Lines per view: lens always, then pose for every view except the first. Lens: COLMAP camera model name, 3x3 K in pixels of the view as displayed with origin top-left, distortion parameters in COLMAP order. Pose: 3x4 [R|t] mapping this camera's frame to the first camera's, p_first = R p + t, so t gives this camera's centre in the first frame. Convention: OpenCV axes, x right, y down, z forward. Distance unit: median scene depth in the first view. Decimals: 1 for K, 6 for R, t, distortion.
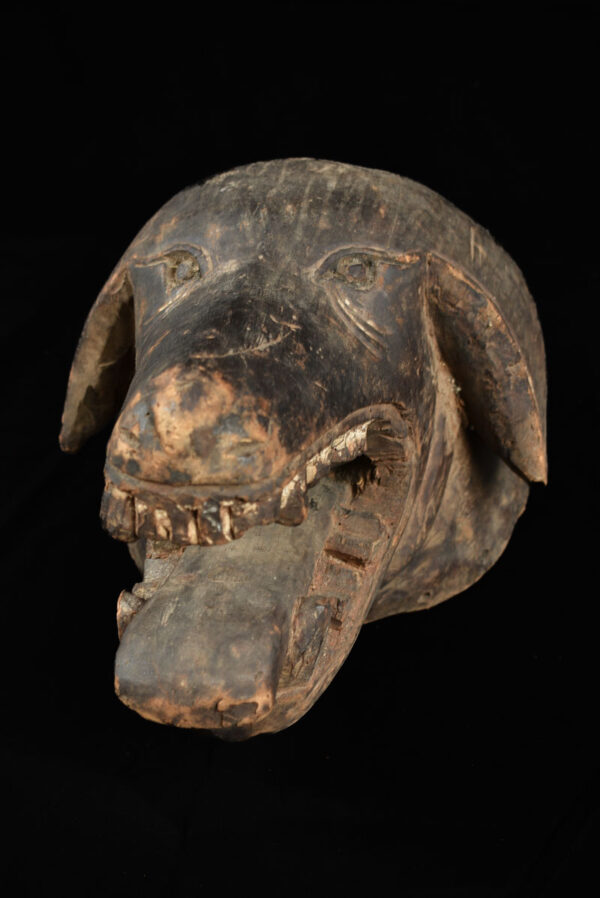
lens RADIAL K [[994.8, 0, 300.0], [0, 994.8, 449.0], [0, 0, 1]] dist [-0.007723, -0.004892]
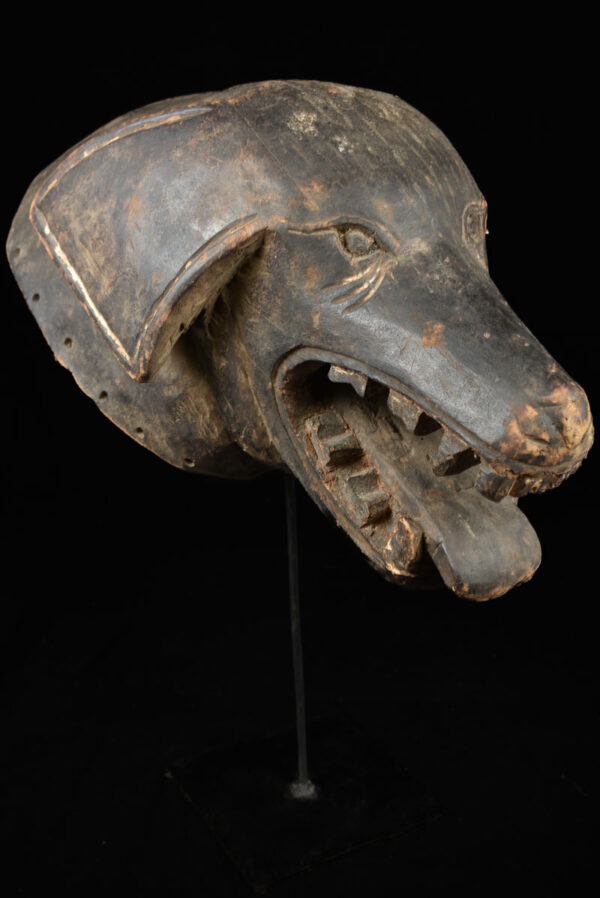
lens RADIAL K [[1027.2, 0, 300.0], [0, 1027.2, 449.0], [0, 0, 1]] dist [-0.068096, 0.010860]
pose [[0.749809, -0.288367, 0.595509, -0.995965], [0.040324, 0.918273, 0.393889, -0.452862], [-0.660425, -0.271328, 0.700157, 0.151325]]
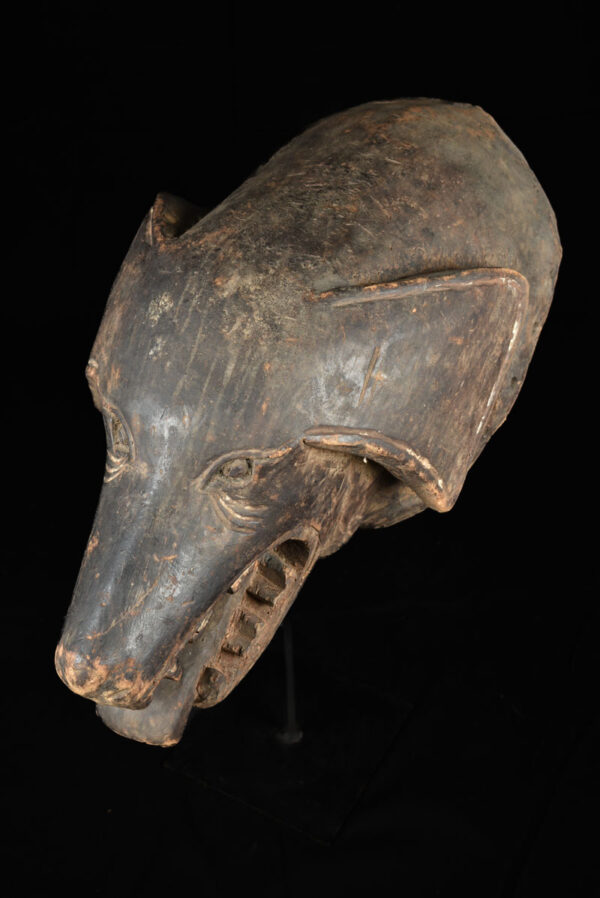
lens RADIAL K [[1225.2, 0, 300.0], [0, 1225.2, 449.0], [0, 0, 1]] dist [0.001302, -0.000076]
pose [[0.950134, 0.138589, -0.279353, 0.599123], [0.095091, 0.724392, 0.682799, -1.329040], [0.296989, -0.675314, 0.675091, -0.053915]]
